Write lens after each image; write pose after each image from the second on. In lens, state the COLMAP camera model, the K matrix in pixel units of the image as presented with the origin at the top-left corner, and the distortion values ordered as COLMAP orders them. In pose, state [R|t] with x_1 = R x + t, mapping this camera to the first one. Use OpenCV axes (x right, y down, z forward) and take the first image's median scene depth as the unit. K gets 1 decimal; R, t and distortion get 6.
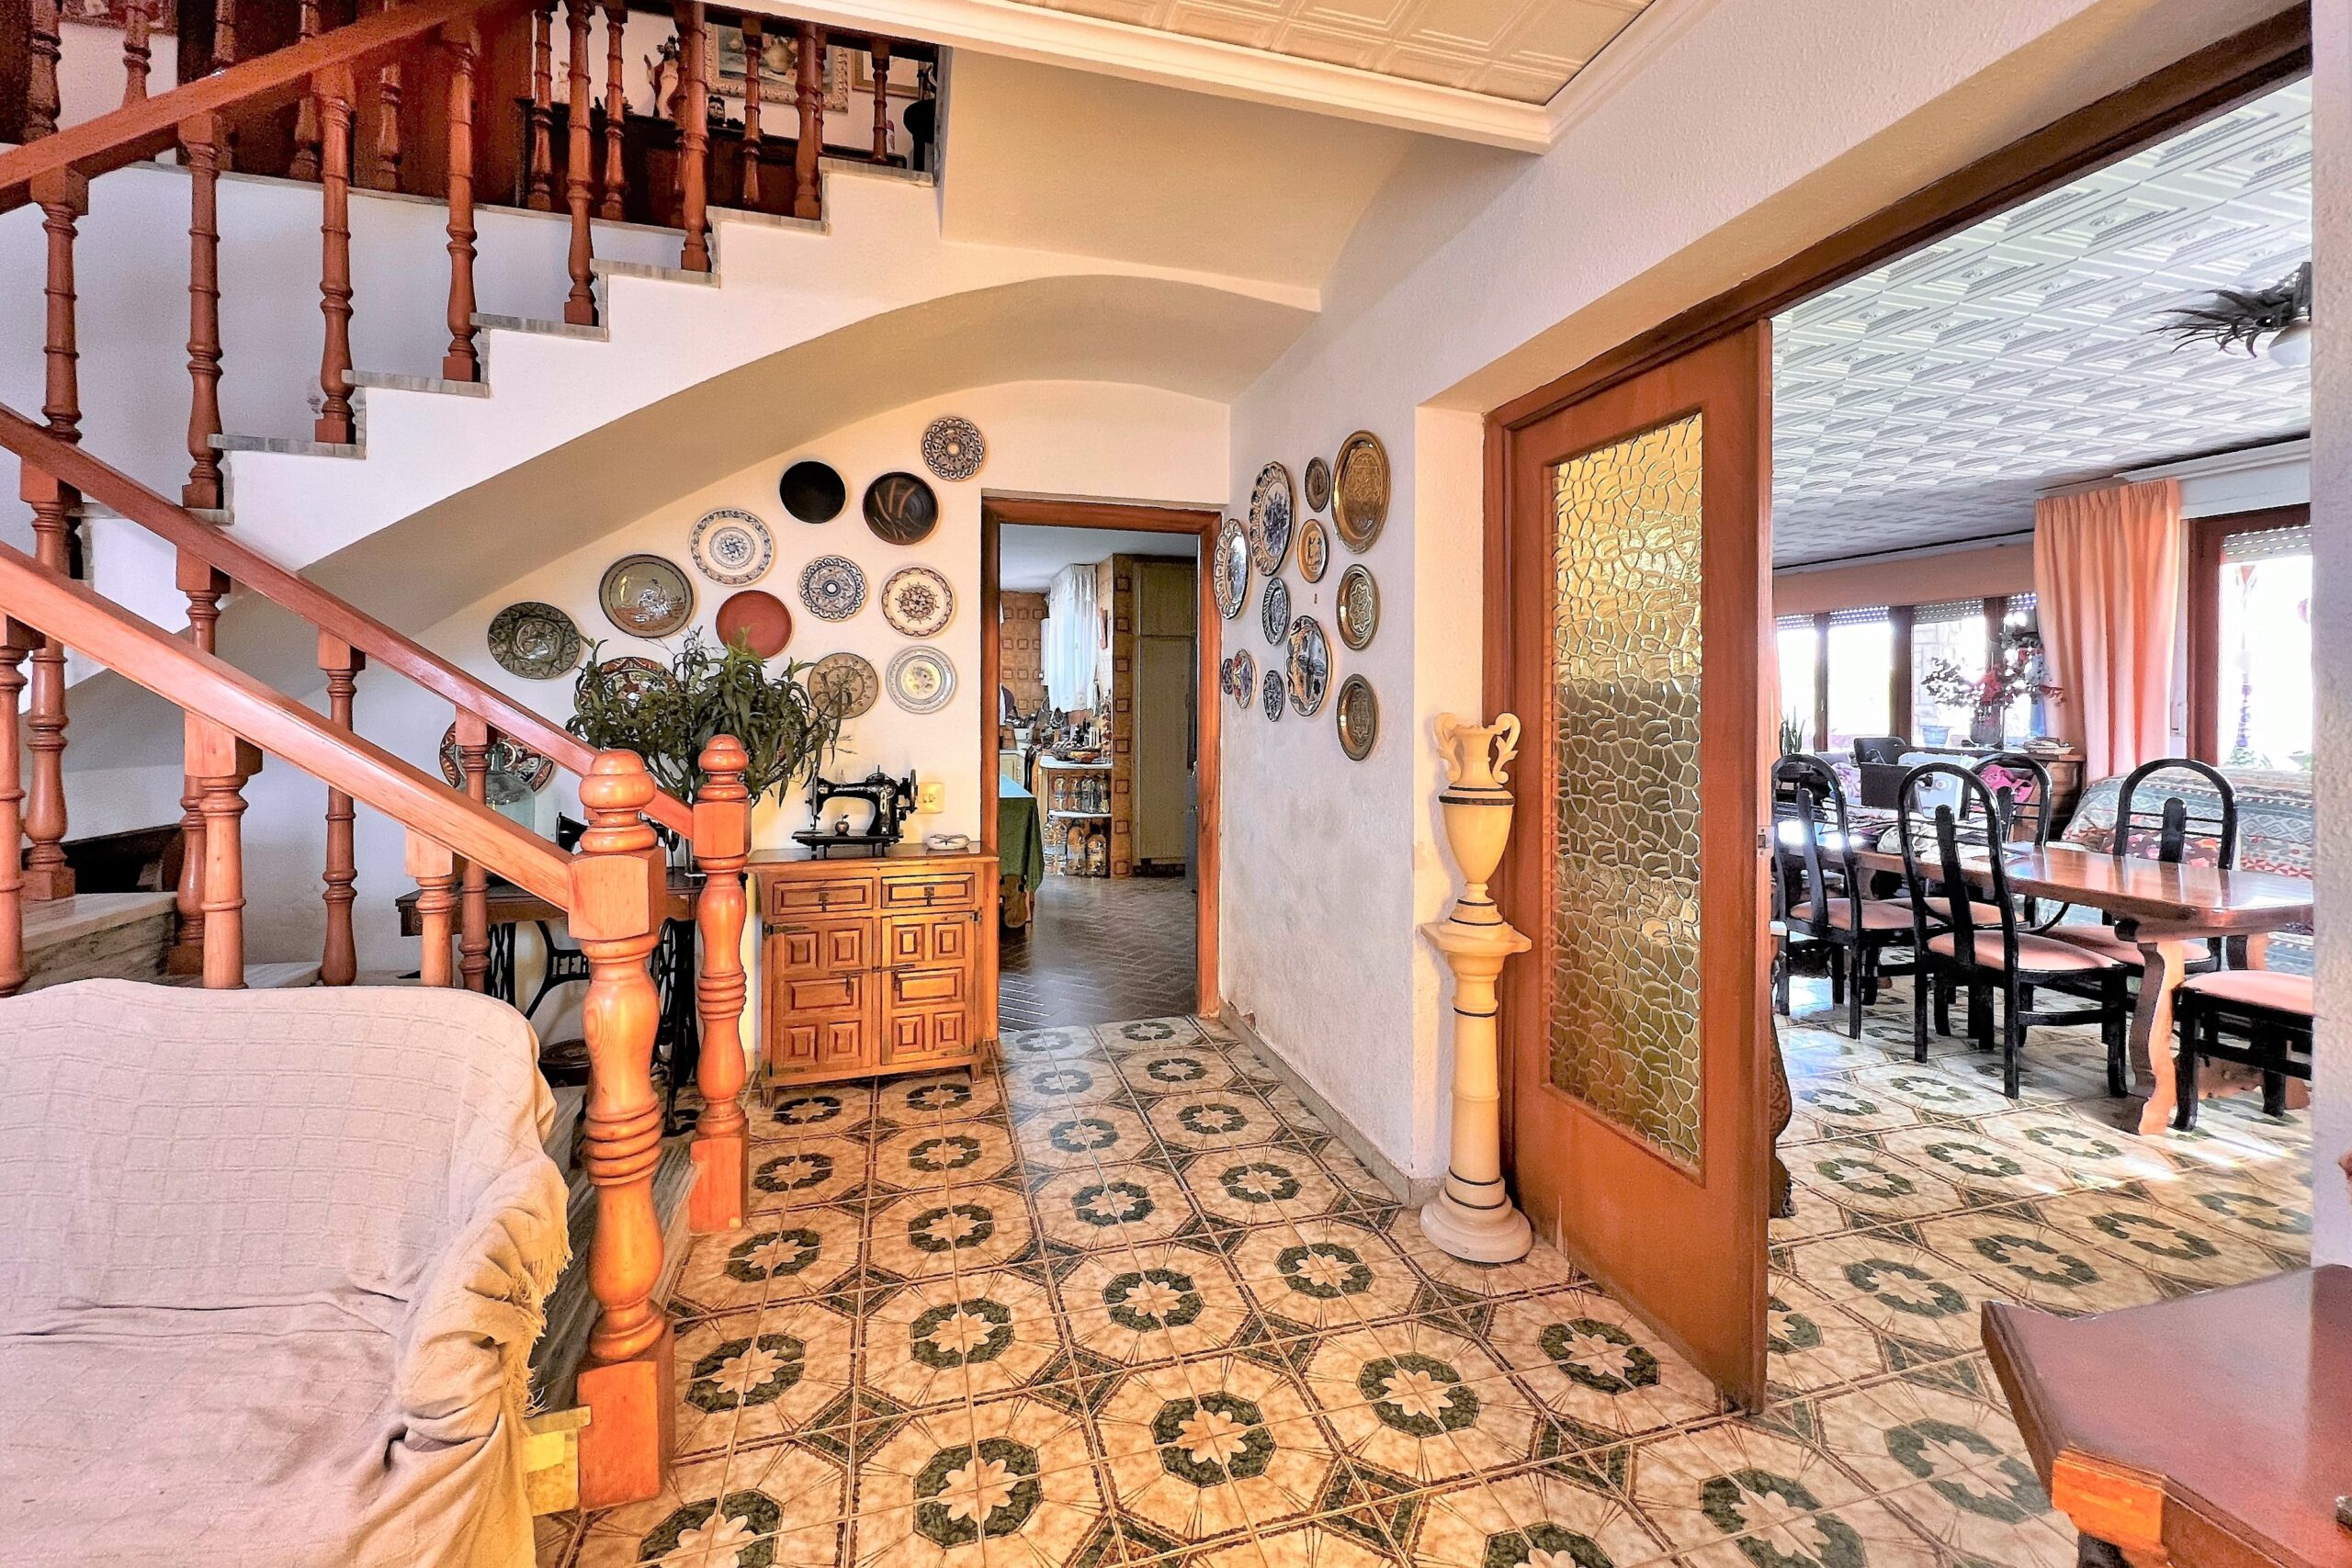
lens RADIAL K [[953.3, 0, 1165.1], [0, 953.3, 703.1], [0, 0, 1]] dist [-0.002810, 0.000636]
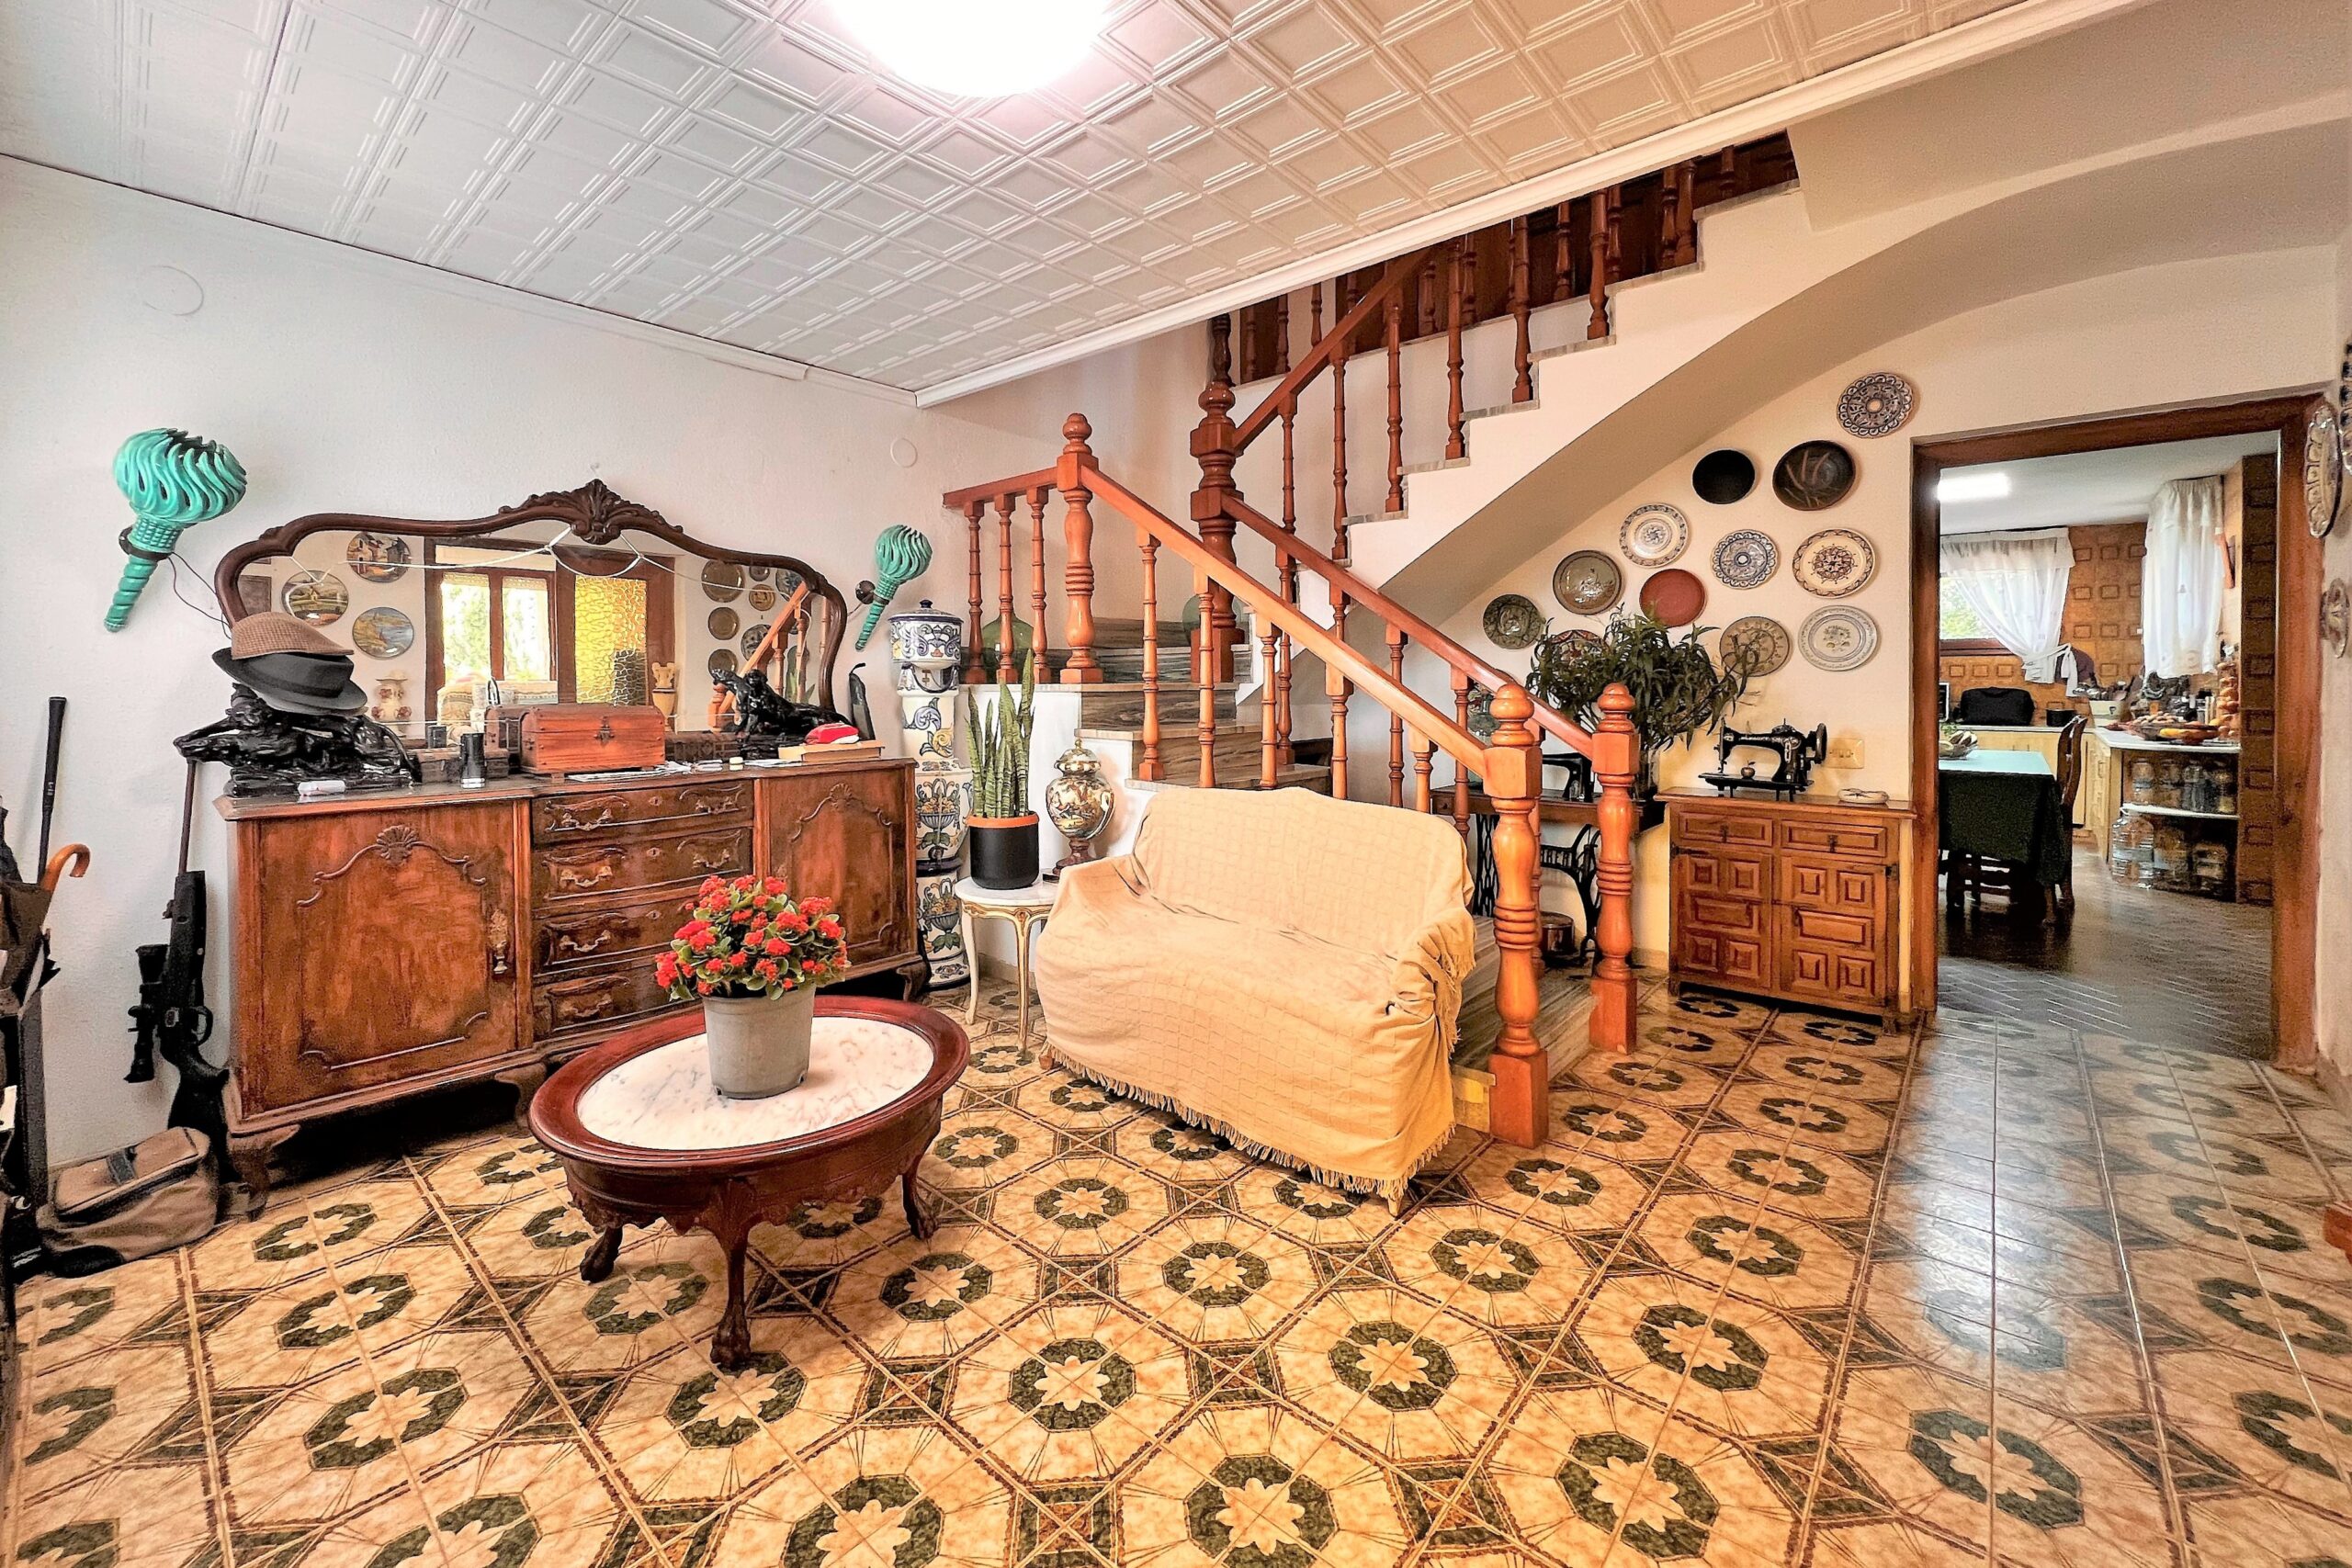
lens RADIAL K [[933.2, 0, 1188.1], [0, 933.2, 708.9], [0, 0, 1]] dist [-0.001548, -0.000152]
pose [[0.561875, 0.018347, -0.827019, 0.212923], [0.008418, 0.999575, 0.027894, 0.020803], [0.827179, -0.022635, 0.561482, -0.173152]]
